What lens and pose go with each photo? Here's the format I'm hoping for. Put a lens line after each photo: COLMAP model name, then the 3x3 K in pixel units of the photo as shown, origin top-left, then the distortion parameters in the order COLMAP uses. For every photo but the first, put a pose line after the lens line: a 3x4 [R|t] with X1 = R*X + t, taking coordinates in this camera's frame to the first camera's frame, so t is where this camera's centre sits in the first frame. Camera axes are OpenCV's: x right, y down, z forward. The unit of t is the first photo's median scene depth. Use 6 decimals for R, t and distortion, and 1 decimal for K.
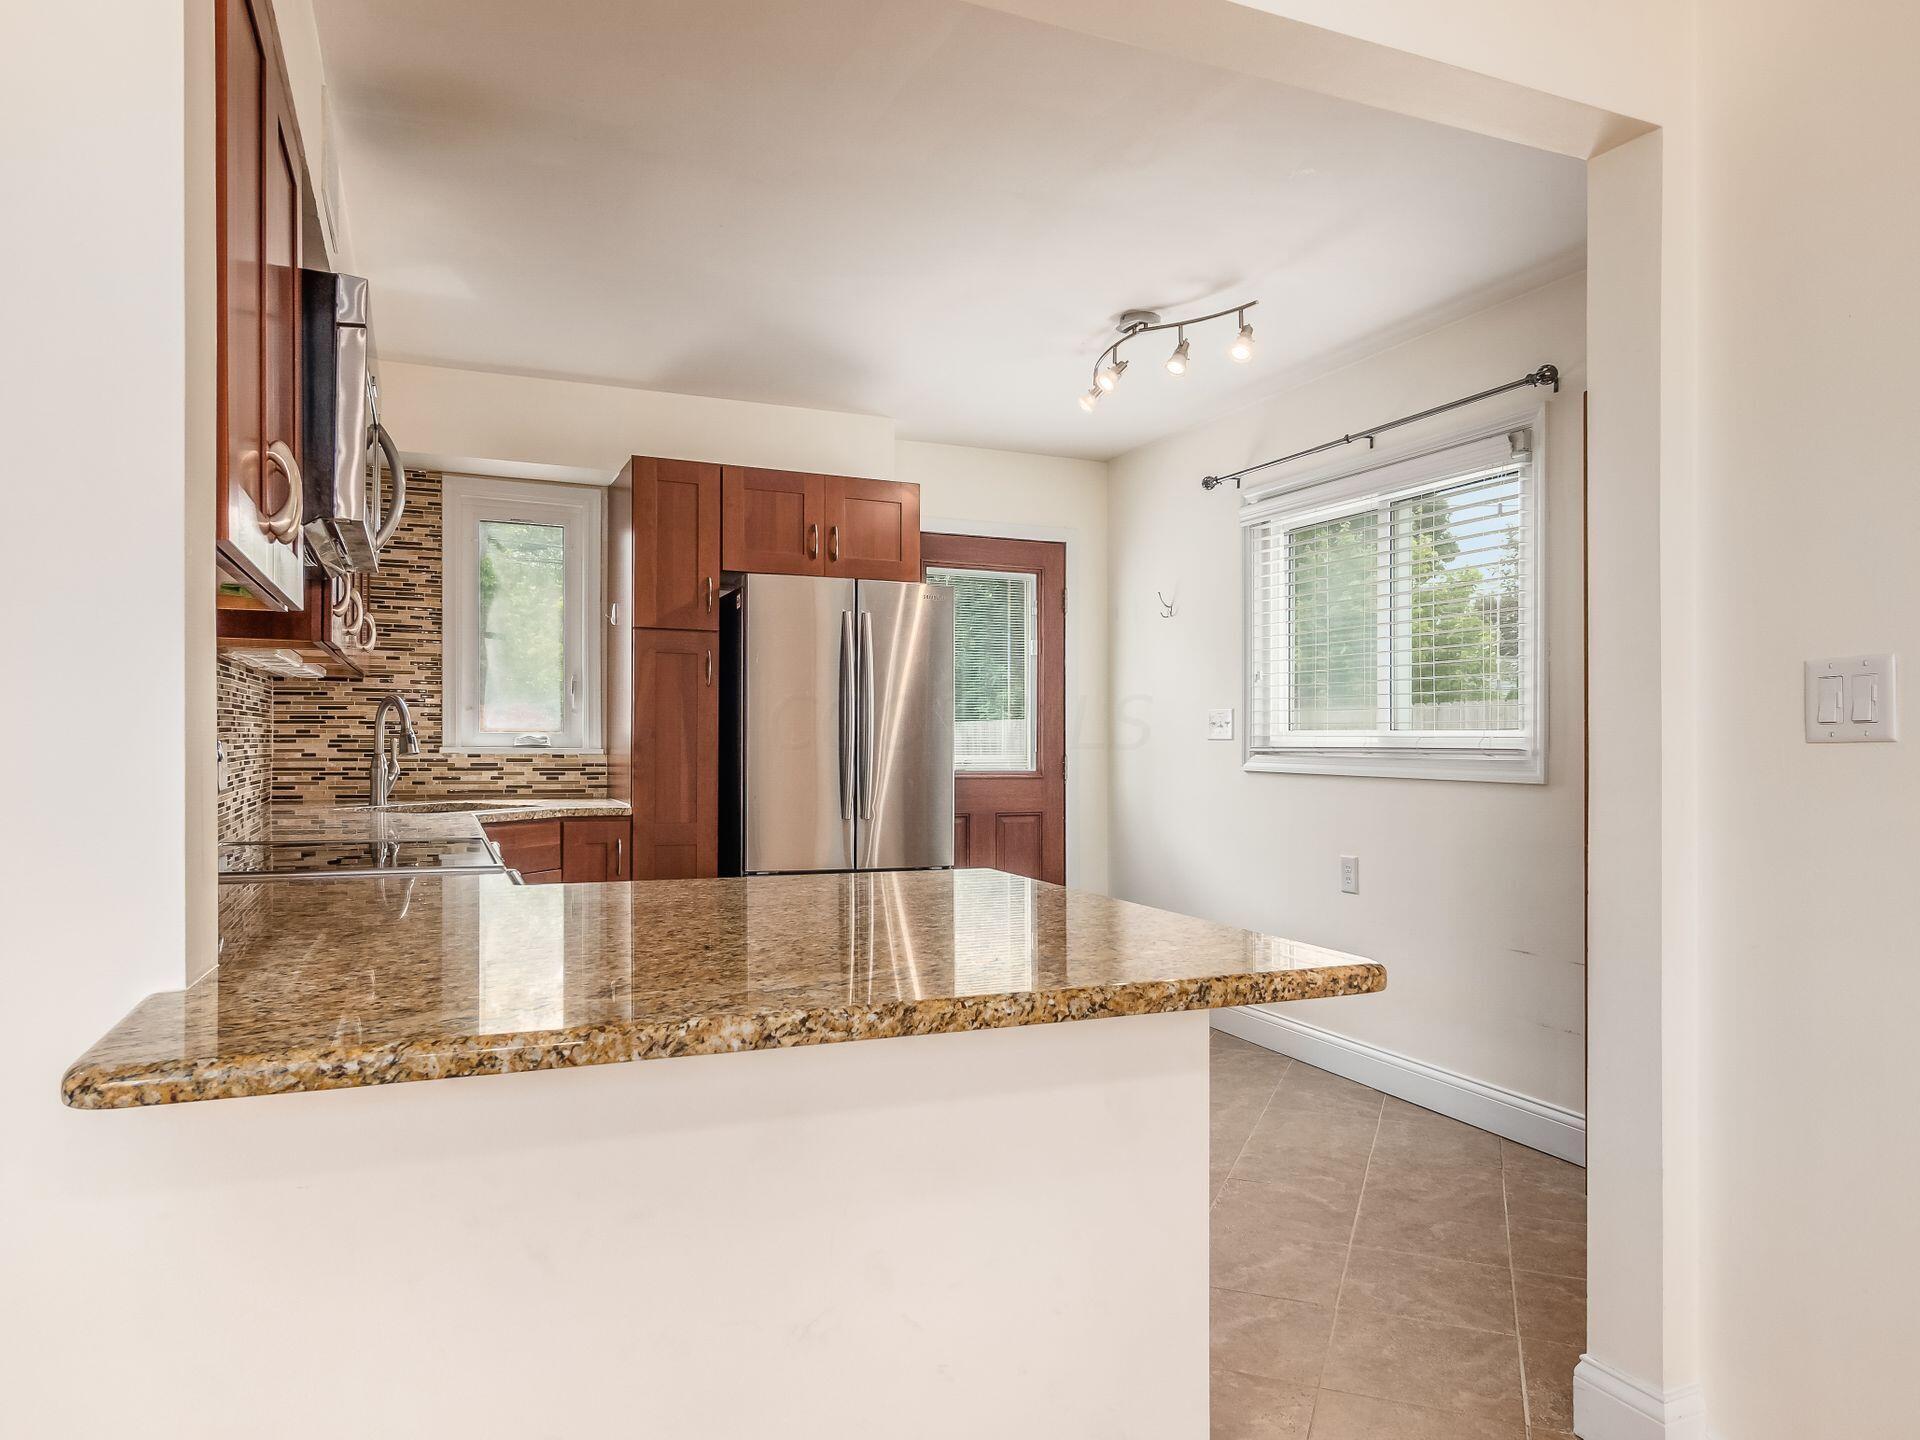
lens RADIAL K [[1271.4, 0, 970.4], [0, 1271.4, 735.5], [0, 0, 1]] dist [0.046077, -0.000828]
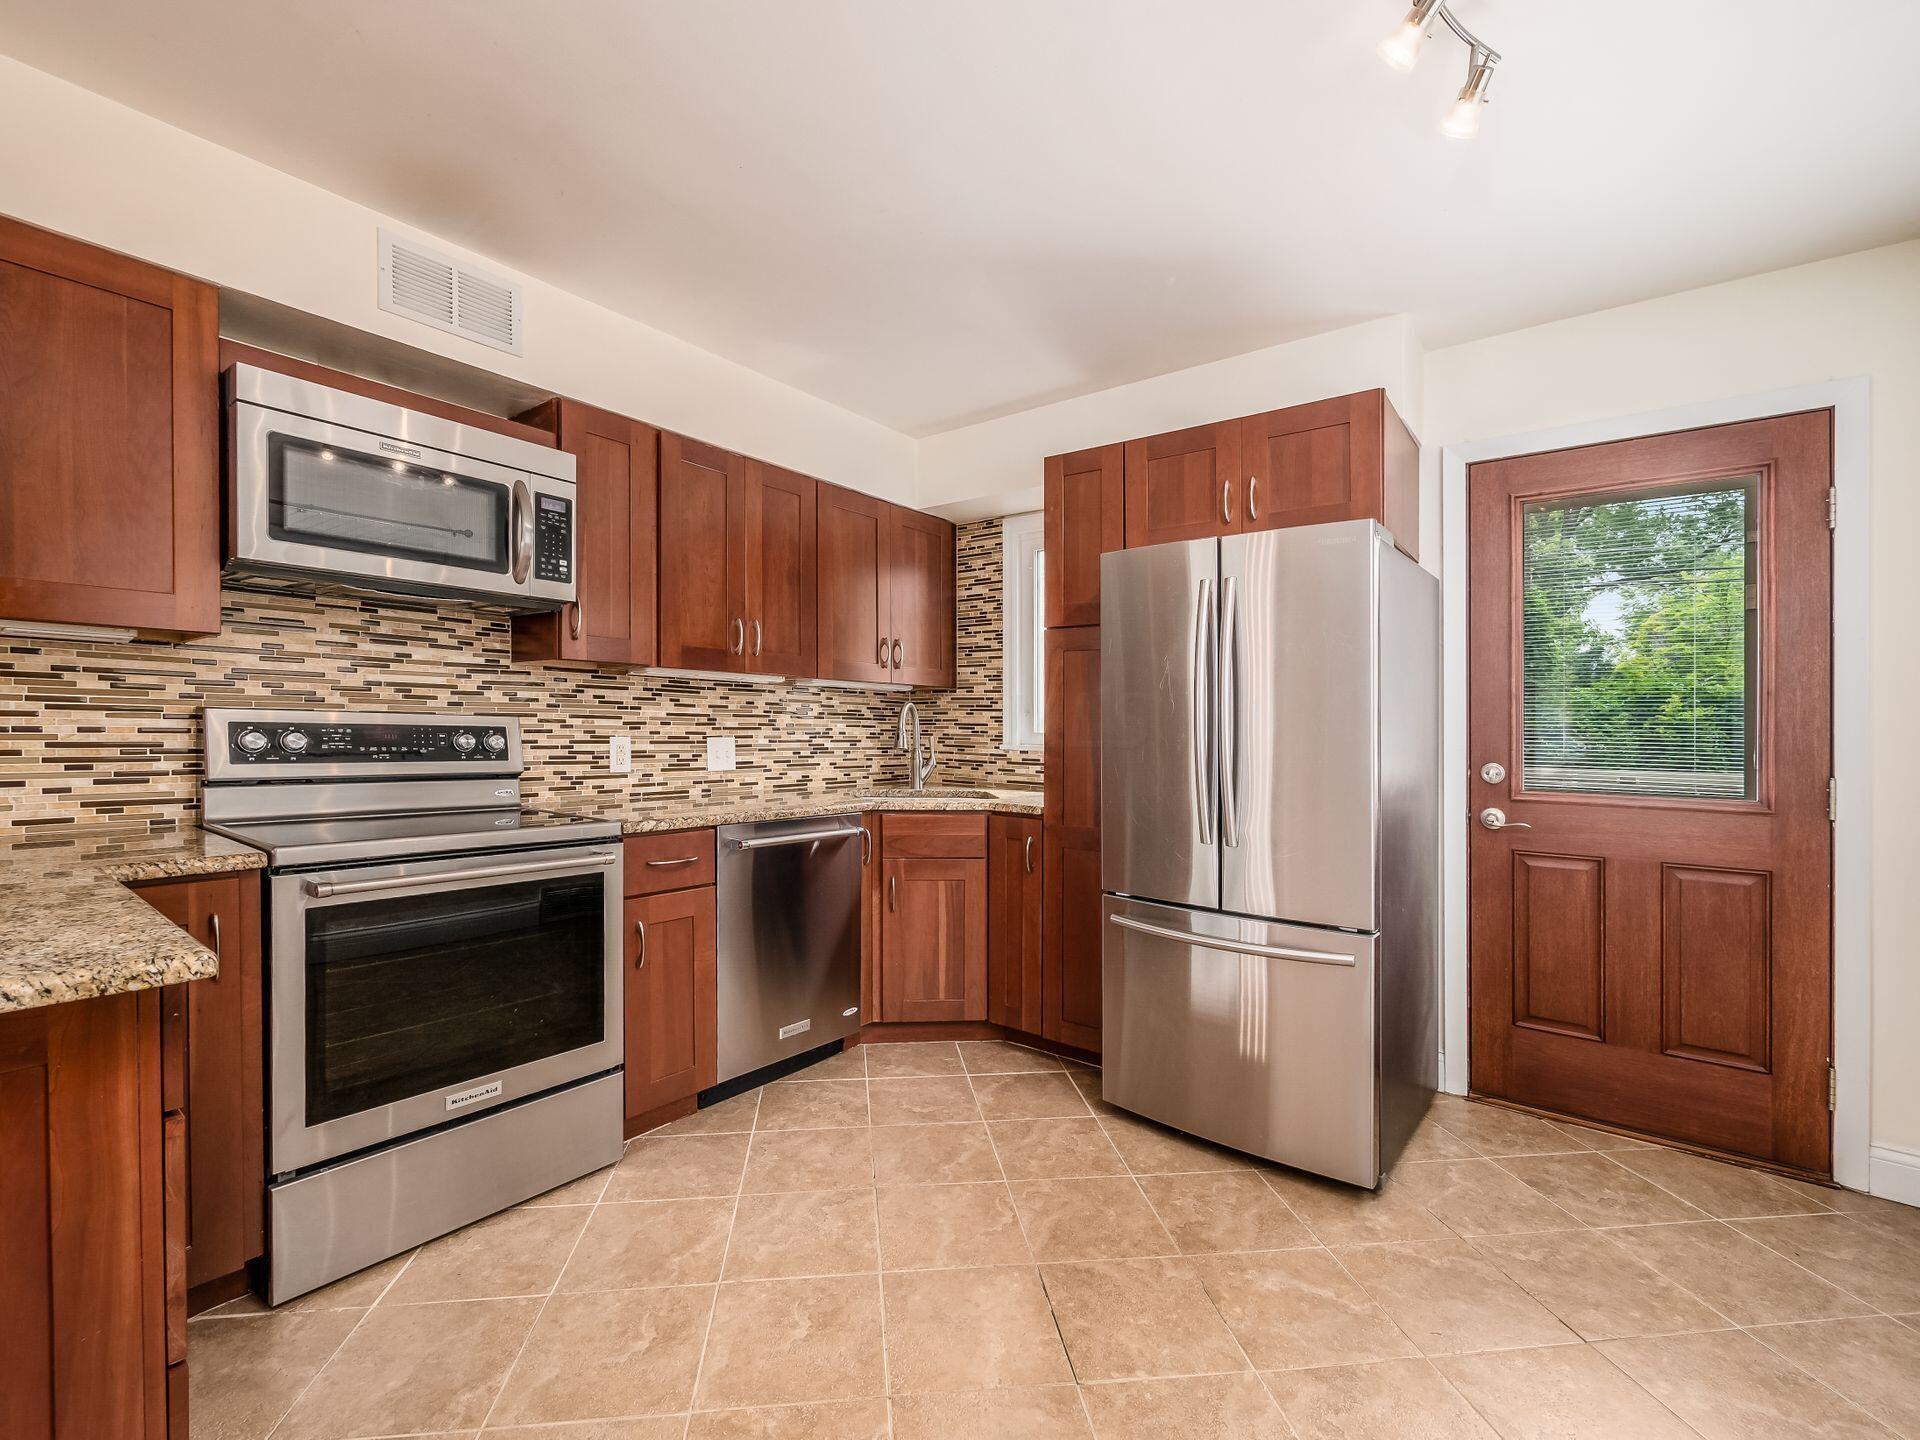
lens RADIAL K [[860.8, 0, 945.7], [0, 860.8, 733.3], [0, 0, 1]] dist [0.001854, 0.000201]
pose [[0.478533, 0.005348, -0.878053, 0.283391], [-0.009215, 0.999957, 0.001068, -0.001768], [0.878021, 0.007580, 0.478561, 0.582450]]
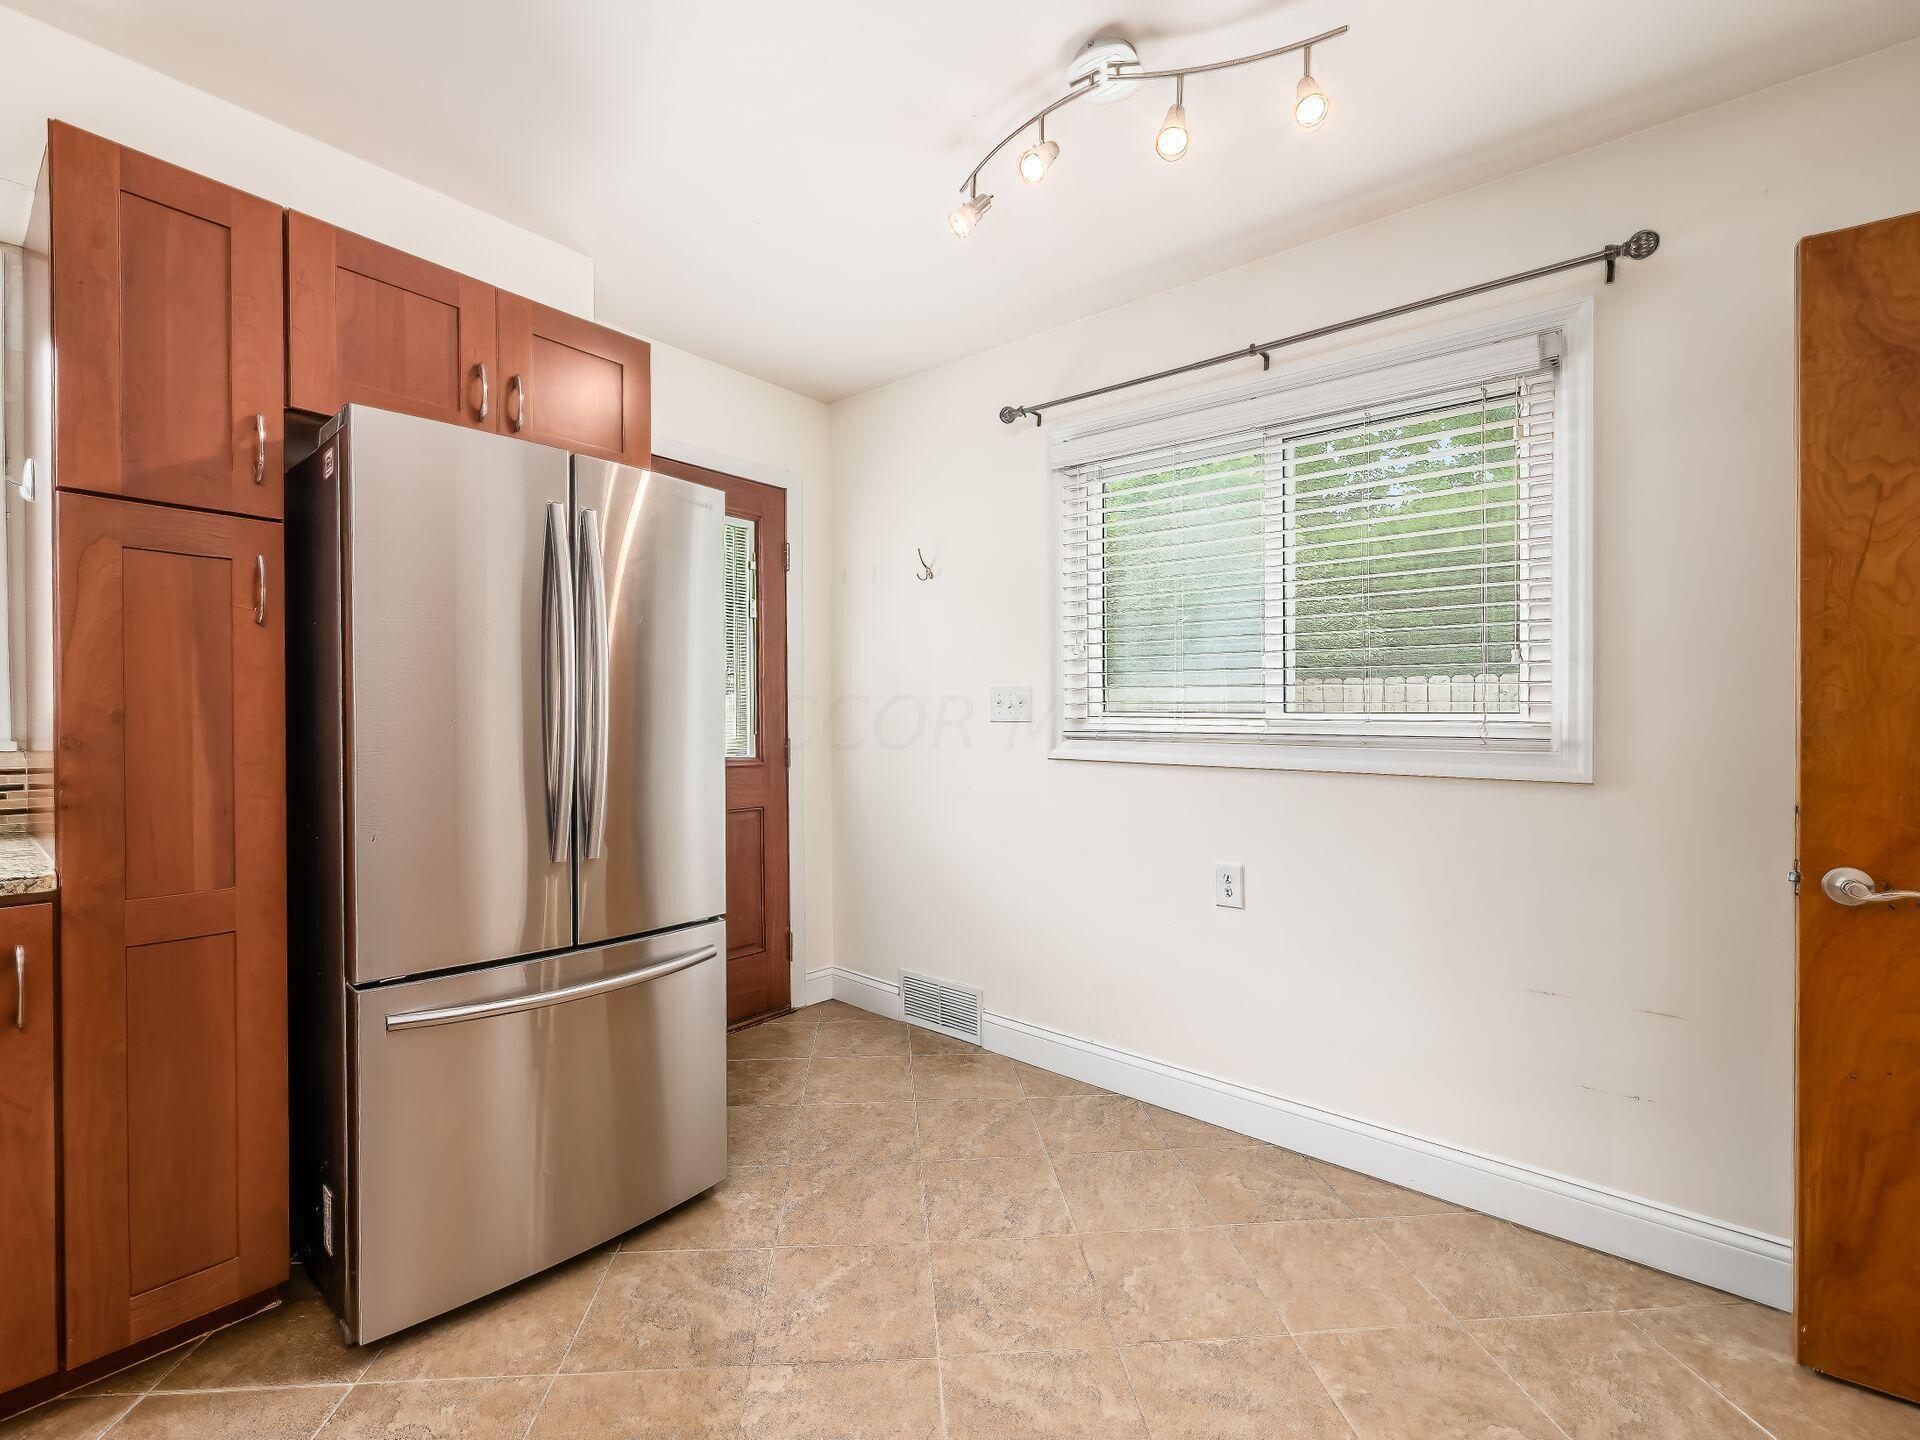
lens RADIAL K [[860.8, 0, 948.6], [0, 860.8, 727.5], [0, 0, 1]] dist [0.001854, 0.000201]
pose [[0.894016, -0.005564, 0.448000, -0.110727], [-0.002759, 0.999836, 0.017923, -0.003208], [-0.448027, -0.017260, 0.893854, 0.553178]]
